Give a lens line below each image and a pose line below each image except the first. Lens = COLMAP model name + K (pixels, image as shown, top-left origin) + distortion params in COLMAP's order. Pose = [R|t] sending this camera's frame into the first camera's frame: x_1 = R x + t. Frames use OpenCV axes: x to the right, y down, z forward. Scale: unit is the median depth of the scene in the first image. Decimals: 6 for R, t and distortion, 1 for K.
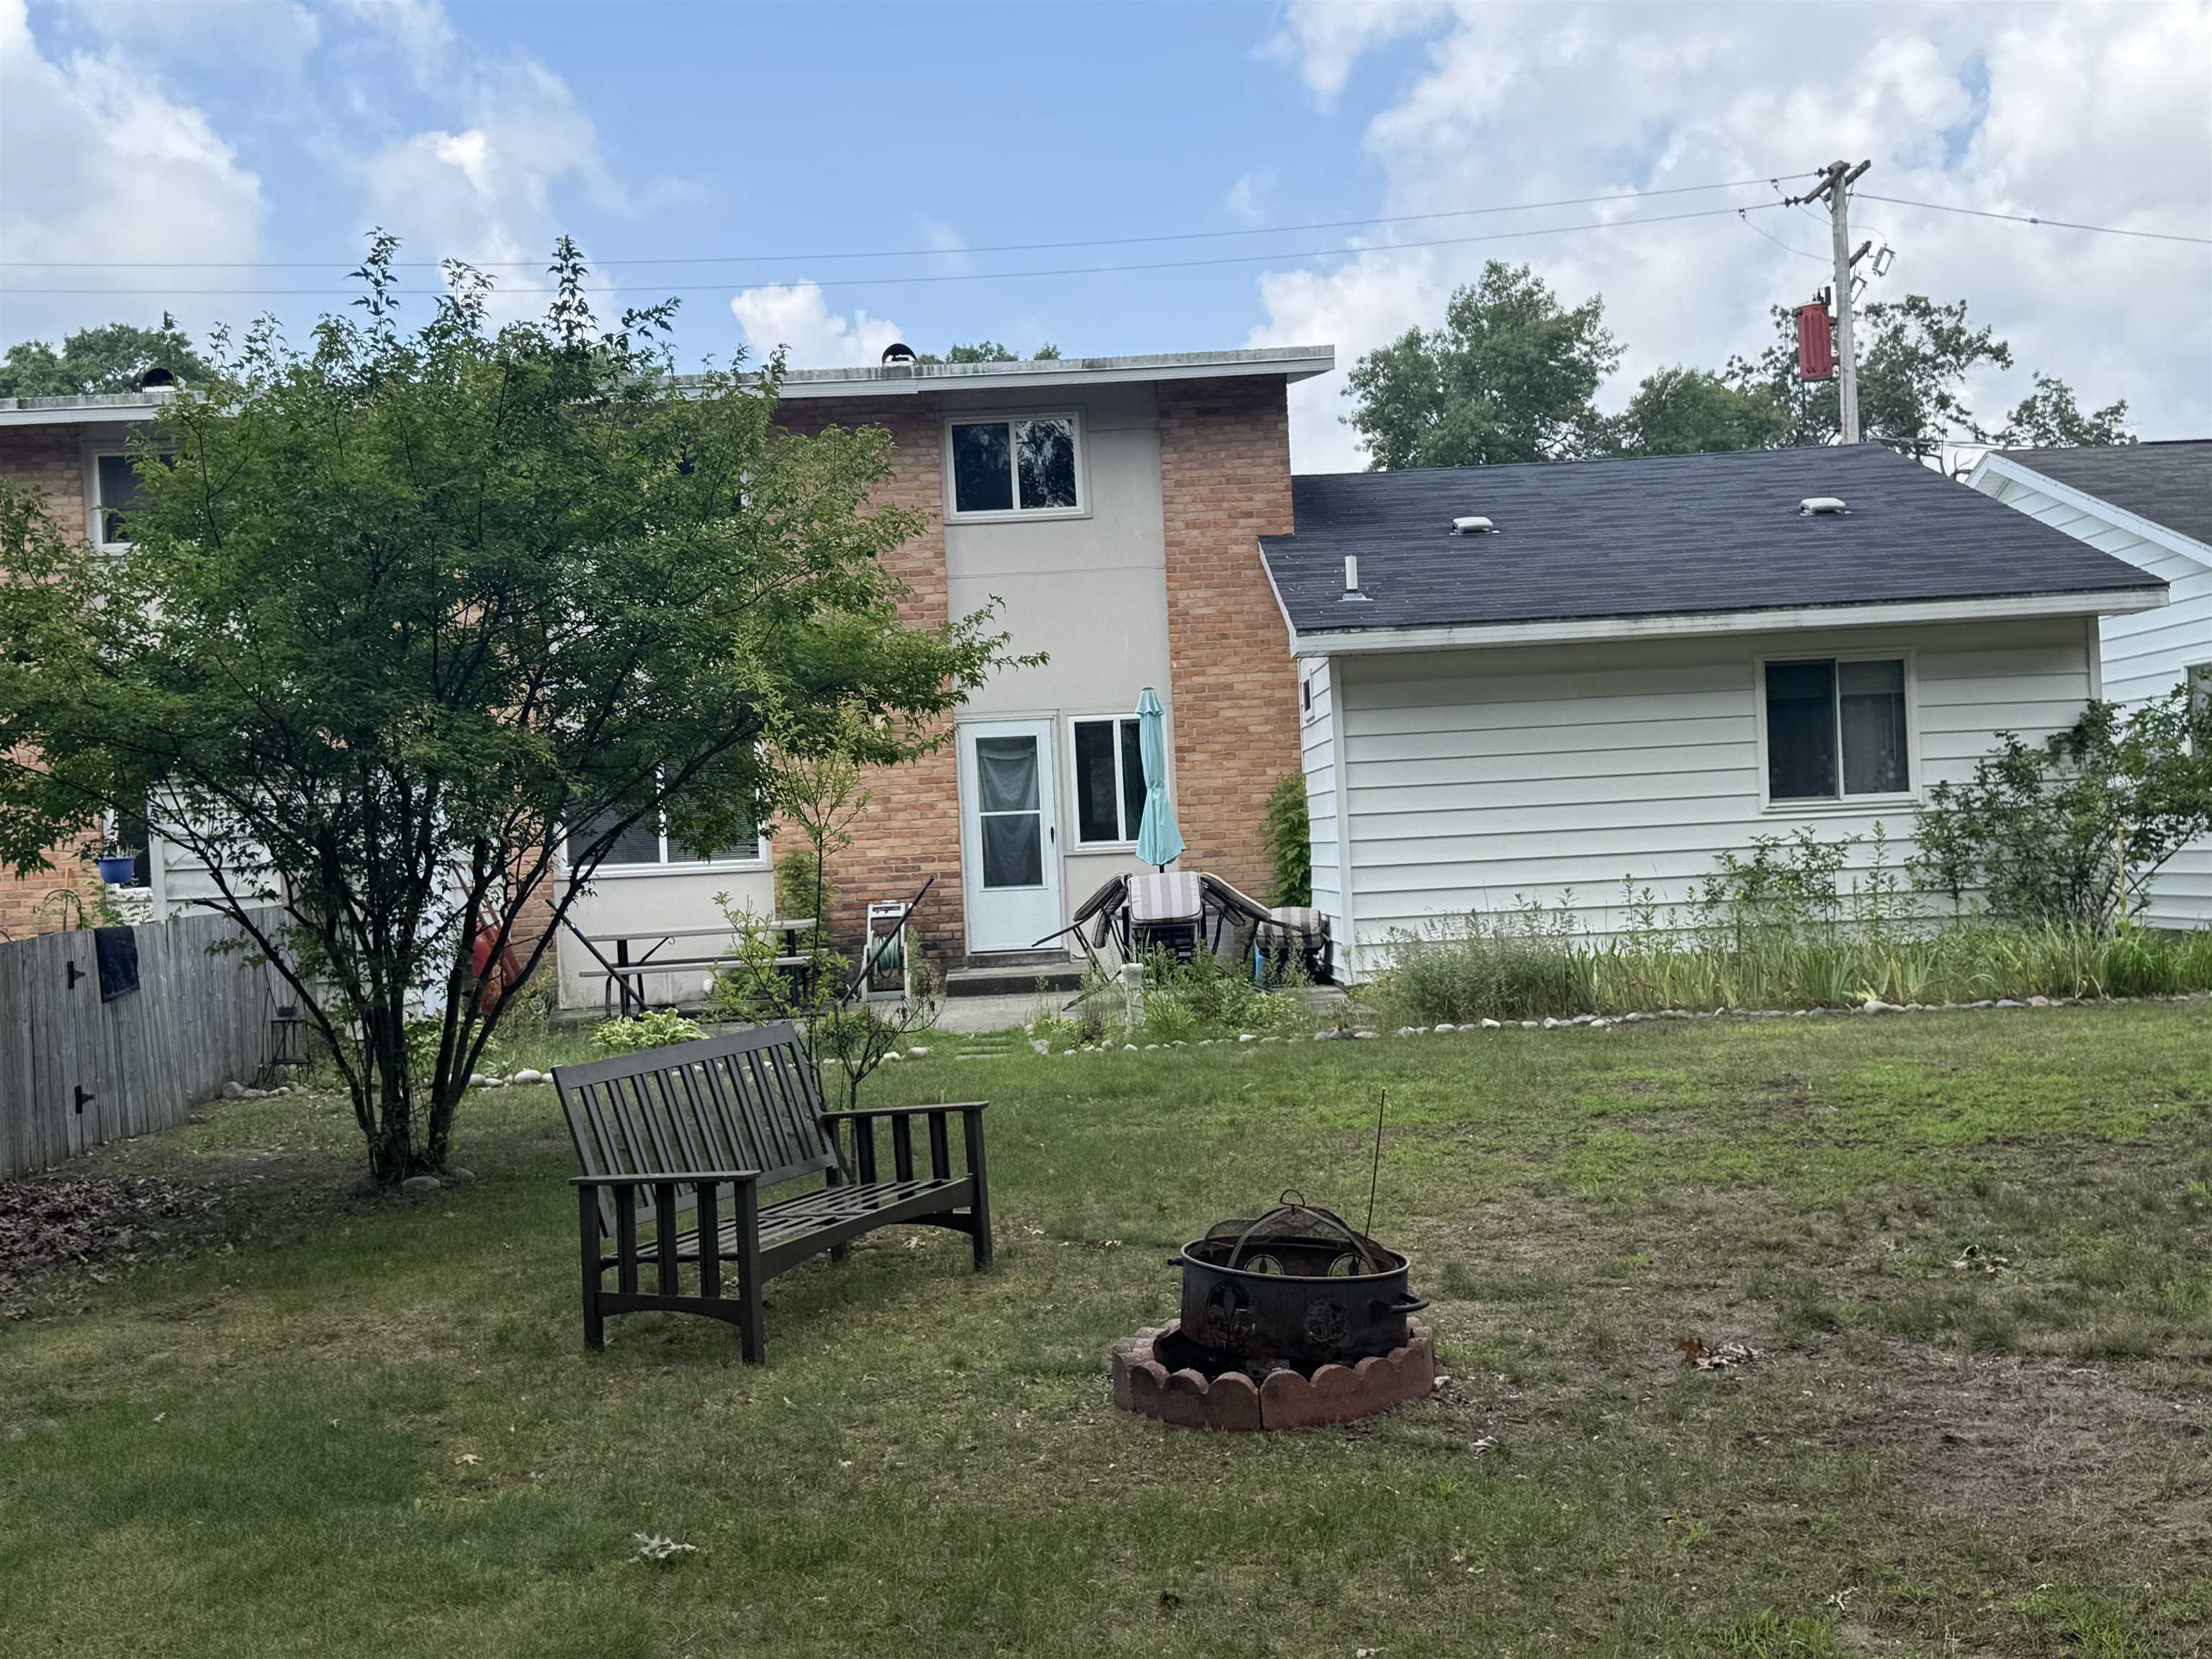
lens RADIAL K [[2570.5, 0, 1105.2], [0, 2570.5, 837.2], [0, 0, 1]] dist [0.104850, 0.000000]
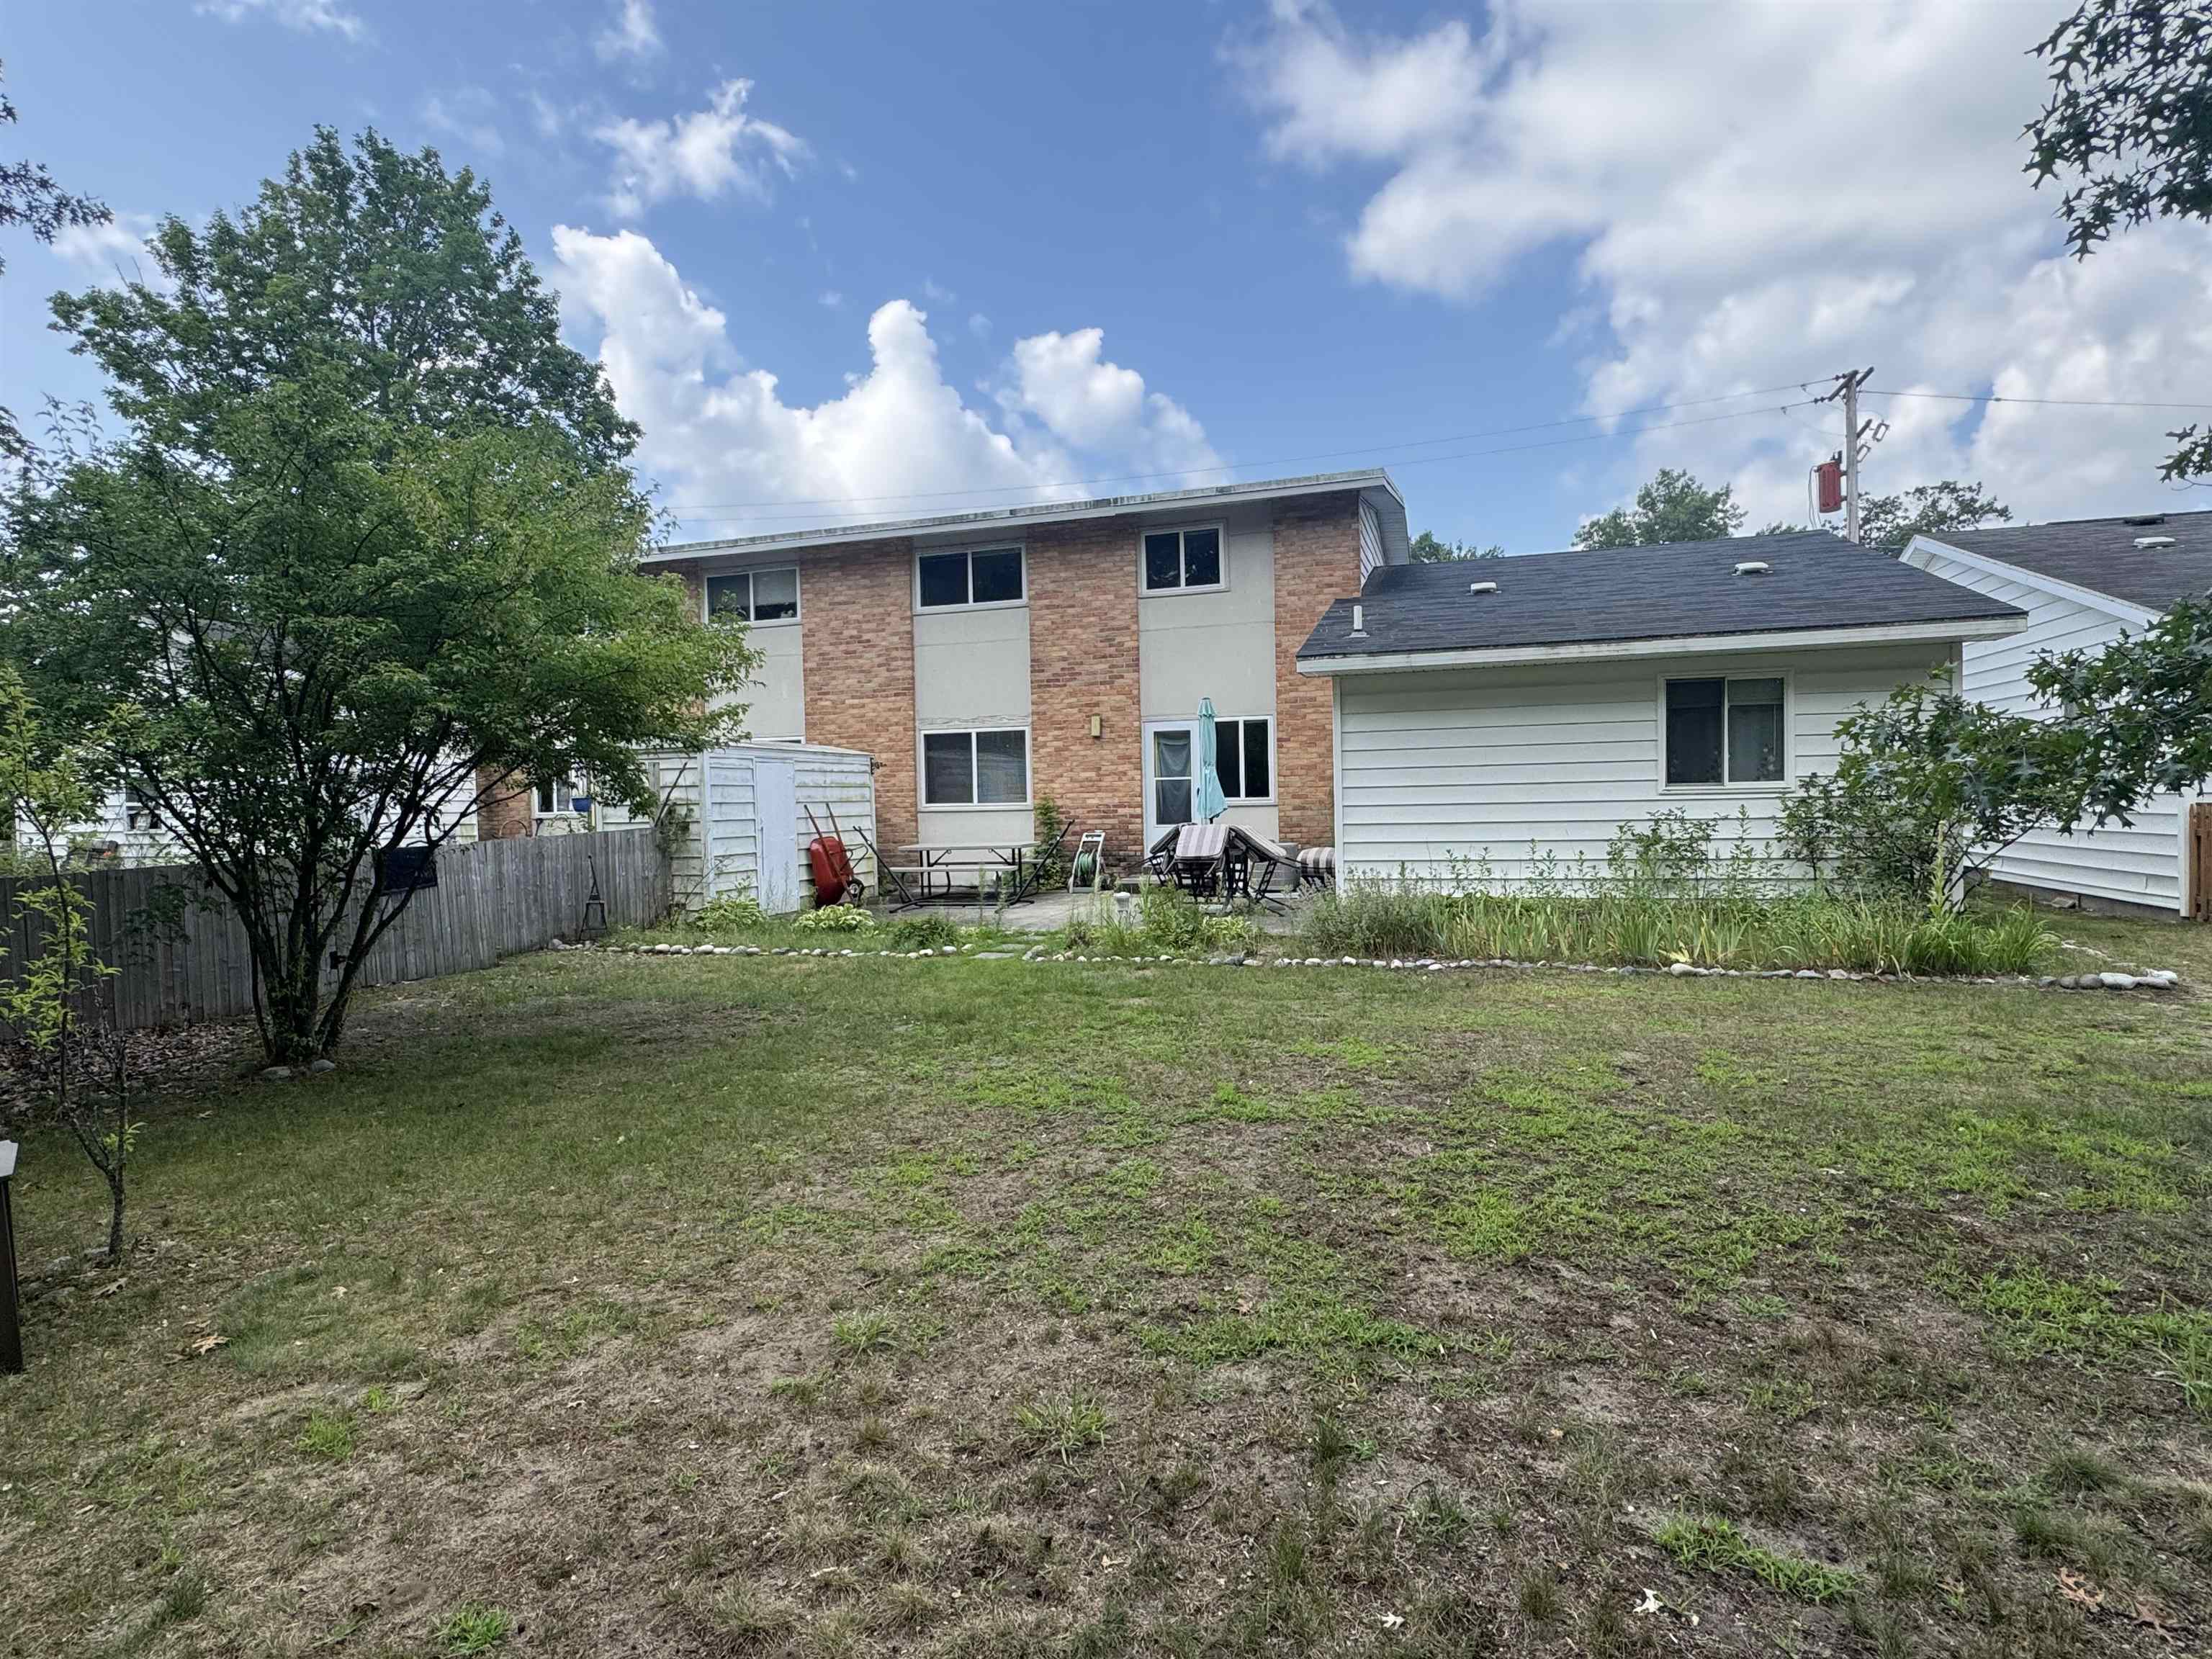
lens RADIAL K [[1170.0, 0, 1106.0], [0, 1170.0, 821.3], [0, 0, 1]] dist [0.007859, 0.004431]
pose [[0.947150, 0.034629, -0.318917, 0.177364], [-0.022227, 0.998851, 0.042447, -0.014564], [0.320020, -0.033116, 0.946832, 0.341266]]
